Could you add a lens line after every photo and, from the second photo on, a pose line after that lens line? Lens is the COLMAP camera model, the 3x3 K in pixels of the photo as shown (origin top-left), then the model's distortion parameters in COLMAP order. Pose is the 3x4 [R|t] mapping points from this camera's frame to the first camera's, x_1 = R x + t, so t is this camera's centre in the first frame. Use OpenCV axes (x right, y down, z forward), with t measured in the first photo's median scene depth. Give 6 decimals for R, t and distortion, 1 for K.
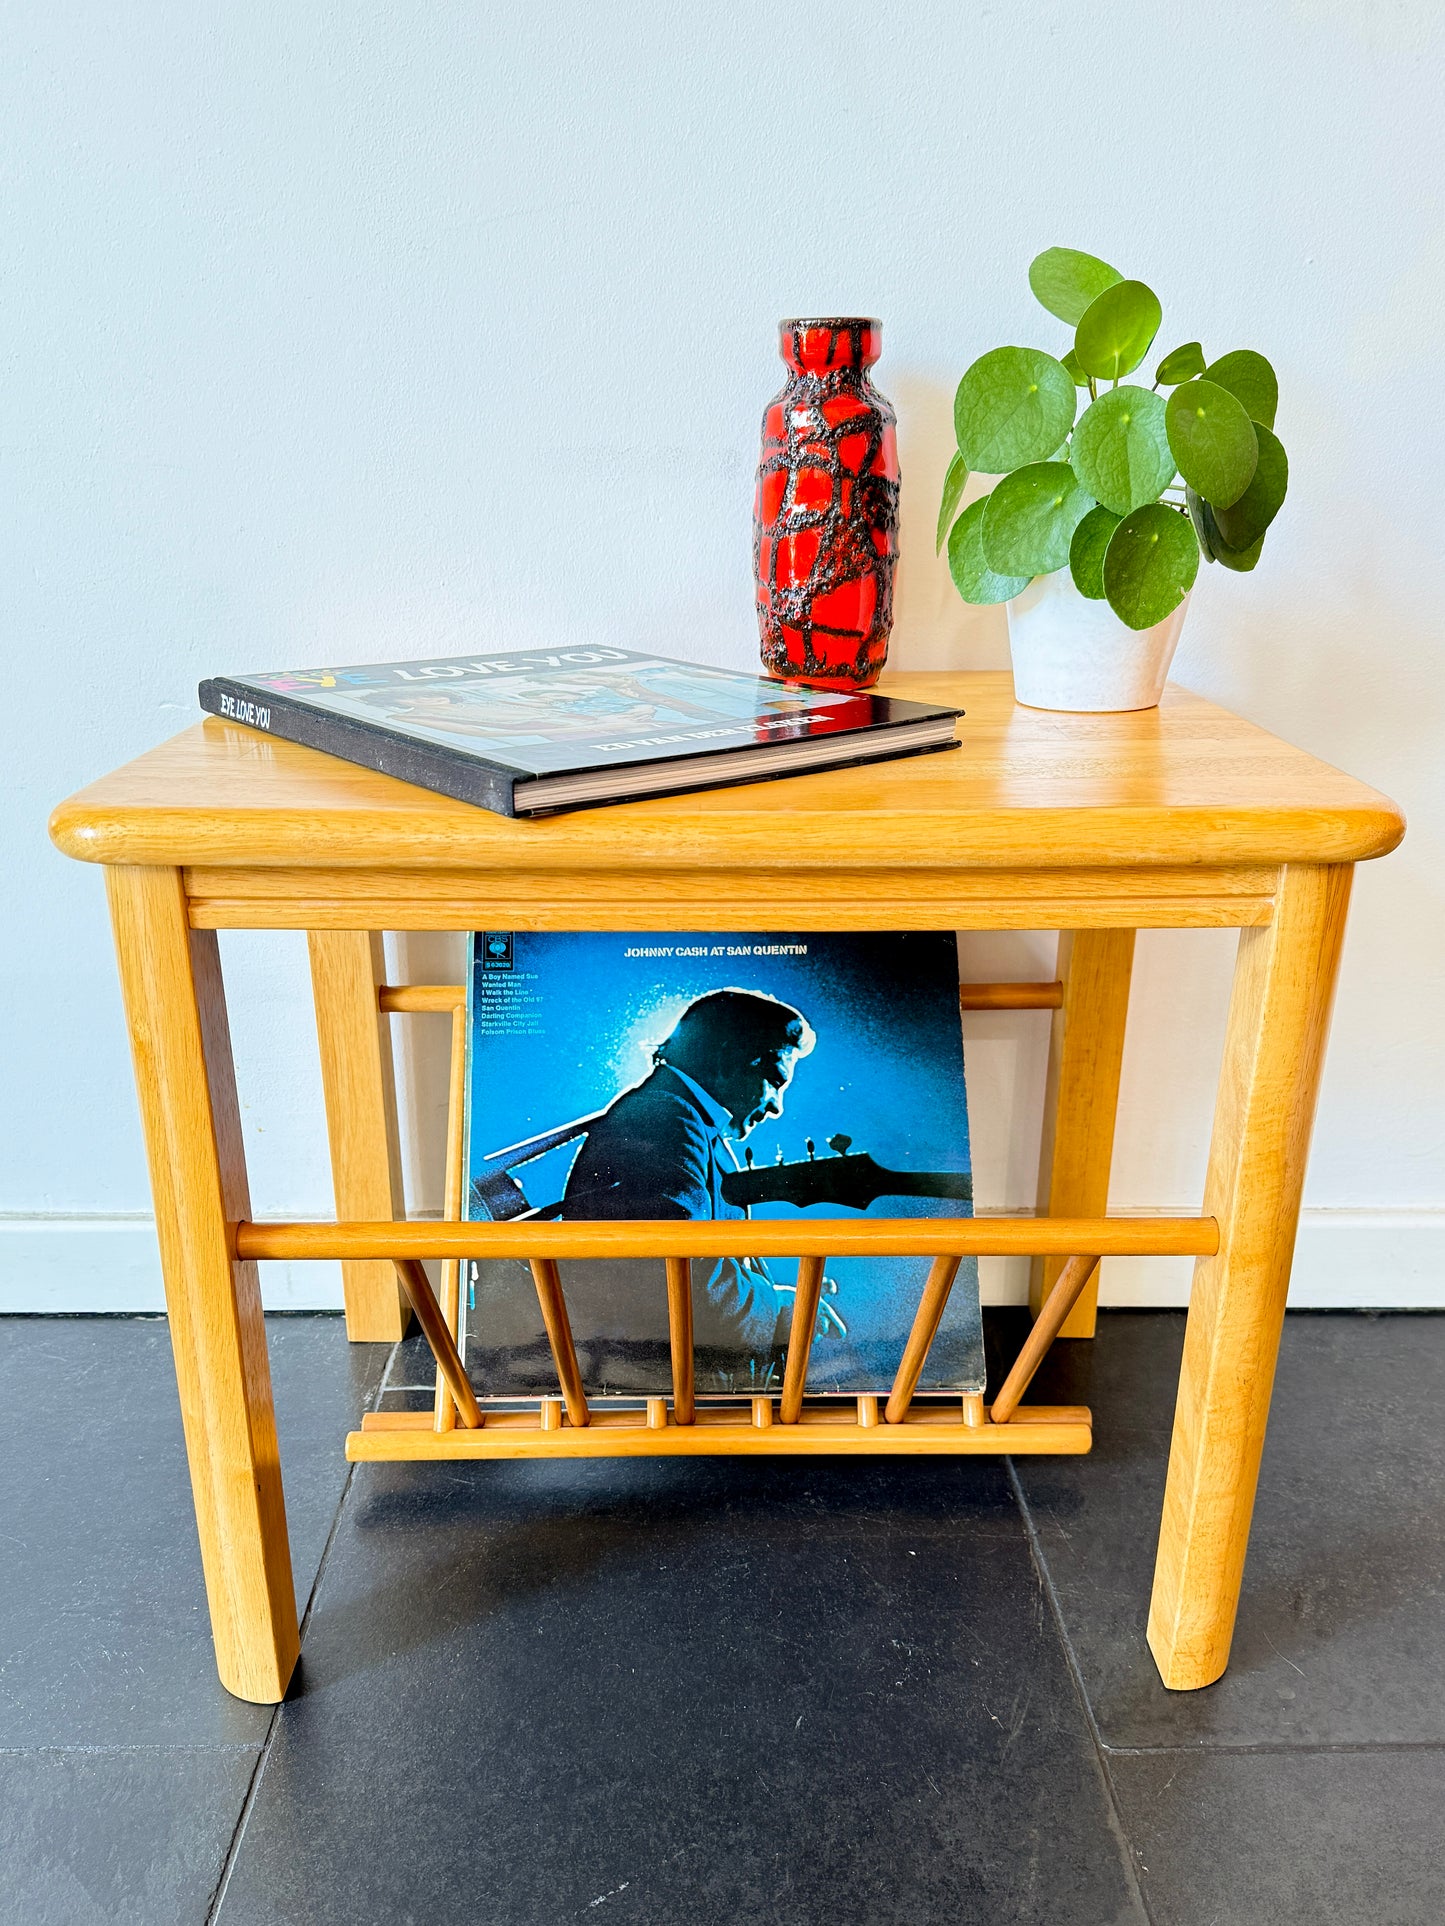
lens RADIAL K [[1595.5, 0, 733.8], [0, 1595.5, 1117.7], [0, 0, 1]] dist [-0.008232, -0.006761]
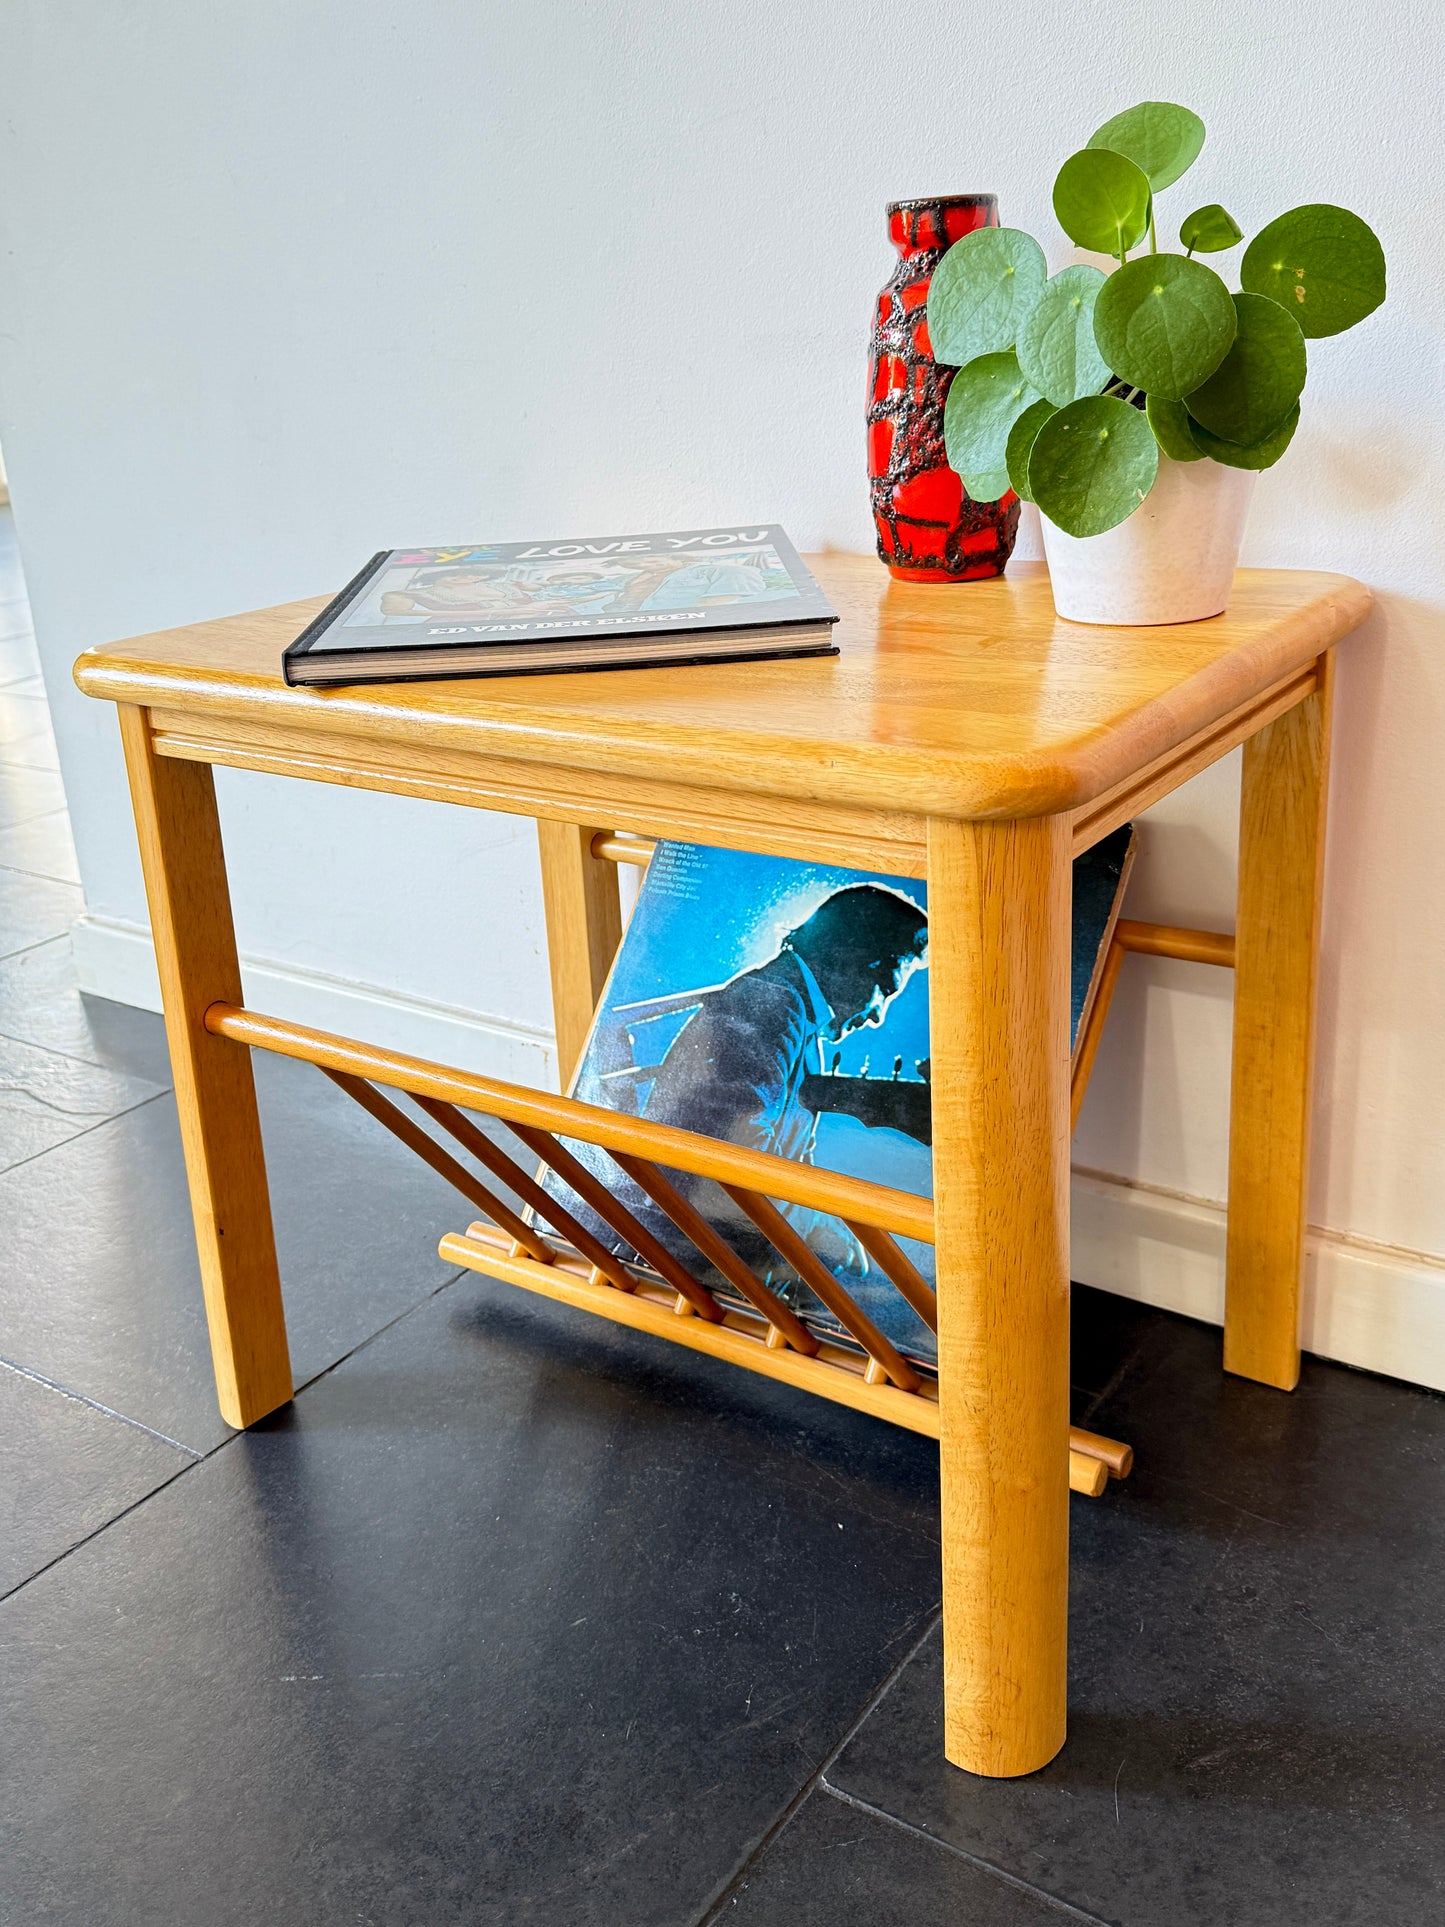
lens RADIAL K [[1810.8, 0, 654.2], [0, 1810.8, 871.9], [0, 0, 1]] dist [0.007190, 0.000000]
pose [[0.790616, 0.145228, -0.594840, 0.545604], [-0.183162, 0.983077, -0.003430, -0.062430], [0.584275, 0.111664, 0.803837, 0.065771]]
